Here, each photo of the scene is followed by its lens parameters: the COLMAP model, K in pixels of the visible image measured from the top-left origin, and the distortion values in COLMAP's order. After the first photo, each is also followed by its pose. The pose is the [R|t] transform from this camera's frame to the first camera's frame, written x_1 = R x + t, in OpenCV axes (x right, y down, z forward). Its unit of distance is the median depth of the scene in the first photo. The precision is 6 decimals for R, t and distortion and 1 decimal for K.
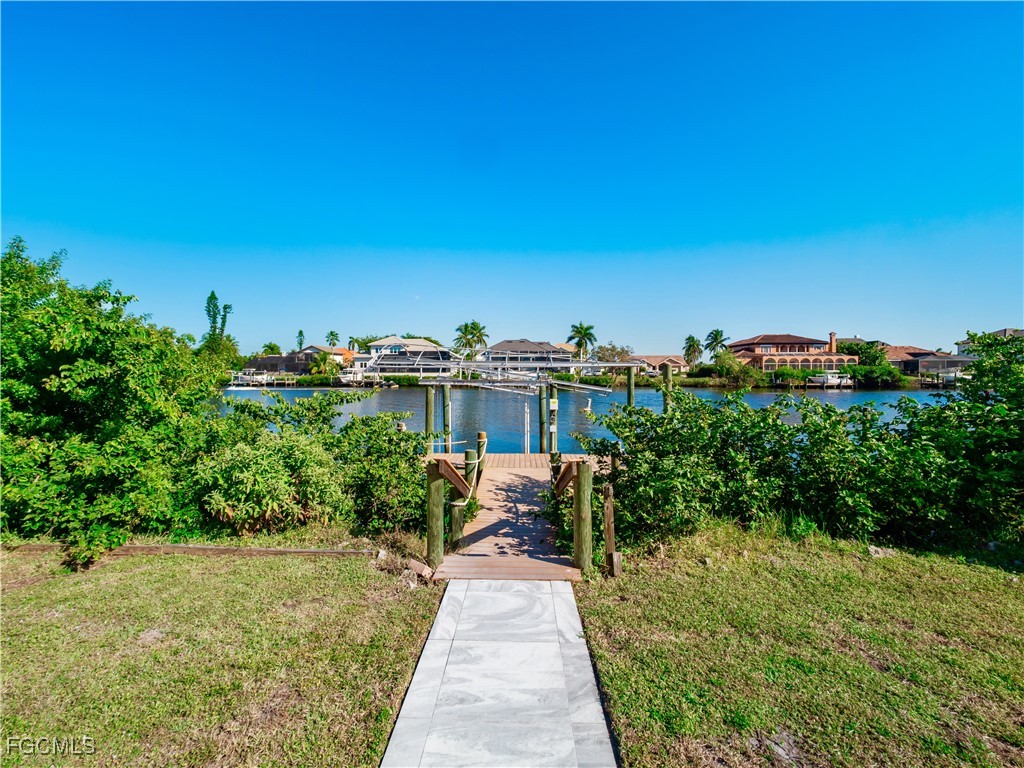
lens RADIAL K [[442.7, 0, 499.4], [0, 442.7, 379.9], [0, 0, 1]] dist [0.008747, -0.004554]
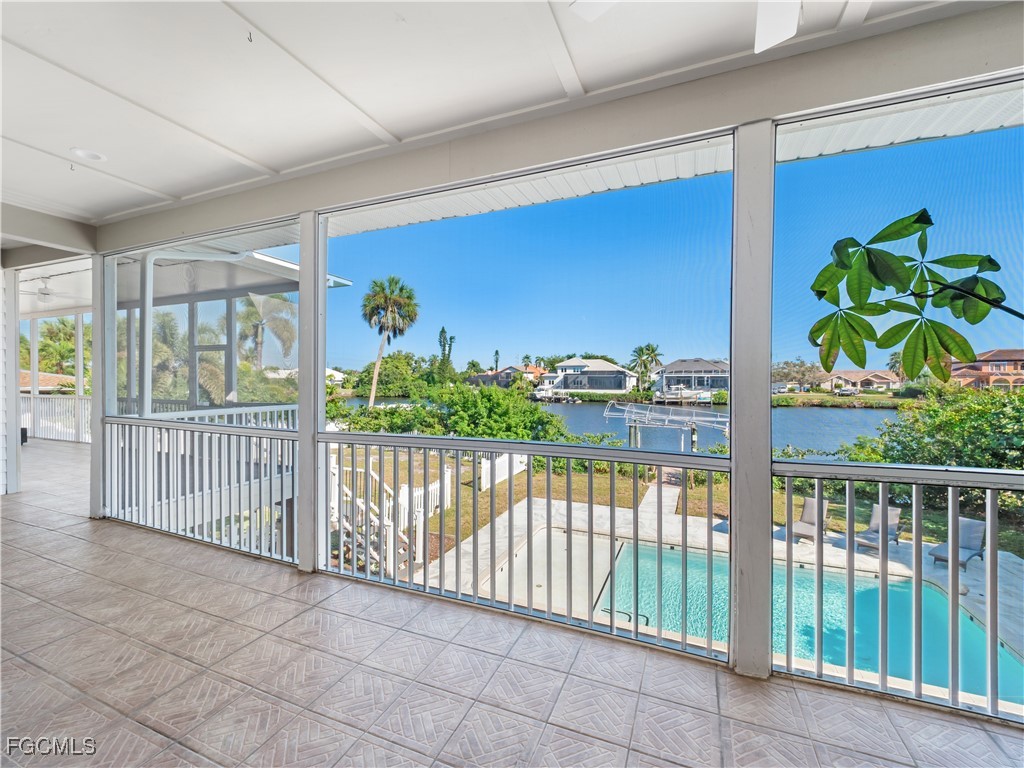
lens RADIAL K [[442.7, 0, 514.2], [0, 442.7, 382.2], [0, 0, 1]] dist [0.008747, -0.004554]
pose [[0.940135, 0.007549, -0.340719, 0.004516], [-0.011557, 0.999886, -0.009736, -0.021996], [0.340606, 0.013091, 0.940115, -0.154216]]
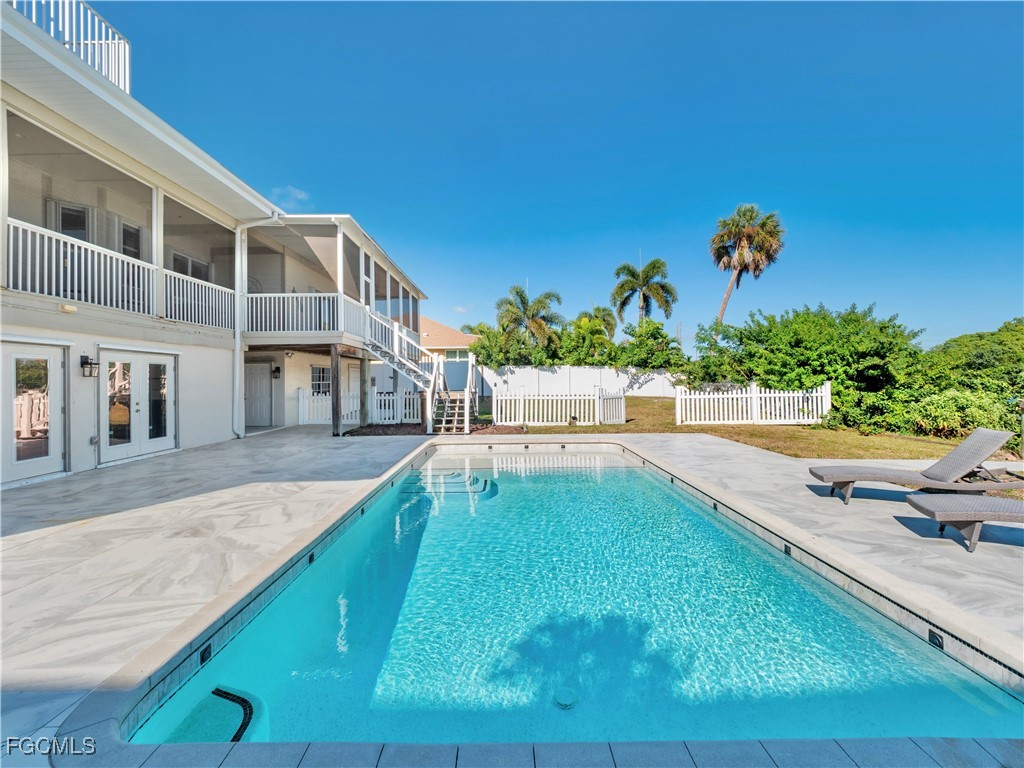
lens RADIAL K [[442.7, 0, 514.9], [0, 442.7, 381.4], [0, 0, 1]] dist [0.008747, -0.004554]
pose [[0.046745, 0.001750, -0.998905, 0.074564], [-0.005099, 0.999986, 0.001513, 0.004932], [0.998894, 0.005022, 0.046754, -0.055537]]
